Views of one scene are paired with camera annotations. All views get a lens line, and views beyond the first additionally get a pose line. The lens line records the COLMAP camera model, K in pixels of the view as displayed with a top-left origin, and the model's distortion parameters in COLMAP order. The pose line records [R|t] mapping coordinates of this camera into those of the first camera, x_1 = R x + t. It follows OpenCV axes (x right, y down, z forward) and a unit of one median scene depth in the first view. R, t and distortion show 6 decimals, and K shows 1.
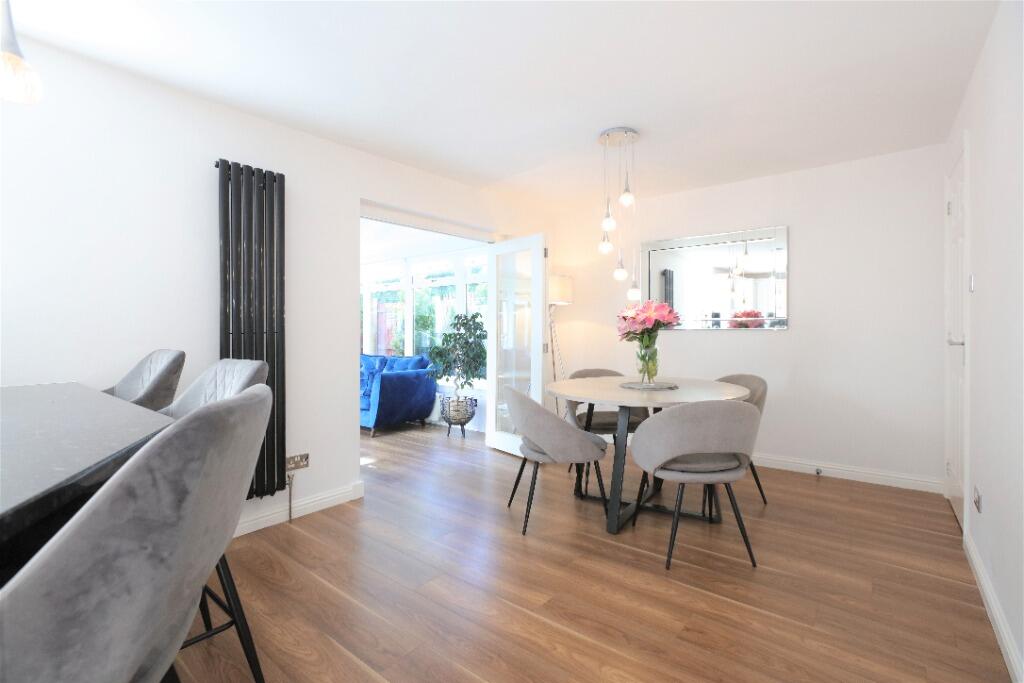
lens RADIAL K [[471.8, 0, 537.1], [0, 471.8, 334.6], [0, 0, 1]] dist [-0.023373, -0.000035]
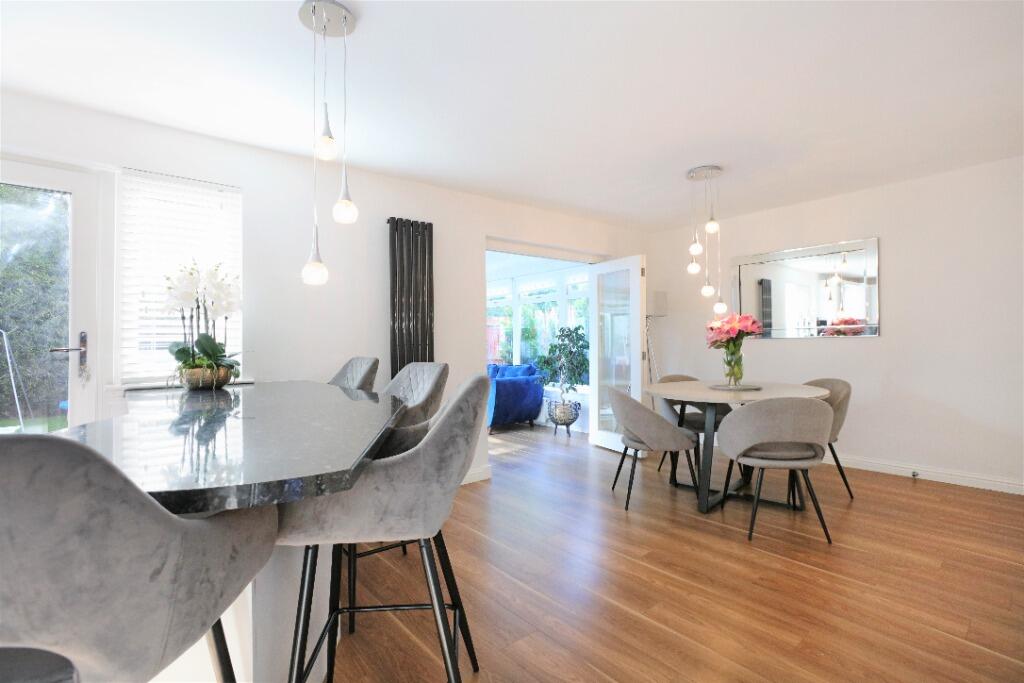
lens RADIAL K [[471.8, 0, 537.1], [0, 471.8, 334.6], [0, 0, 1]] dist [-0.023373, -0.000035]
pose [[0.979735, -0.014209, -0.199791, -0.003711], [0.009528, 0.999658, -0.024373, 0.002851], [0.200069, 0.021975, 0.979535, -0.187026]]
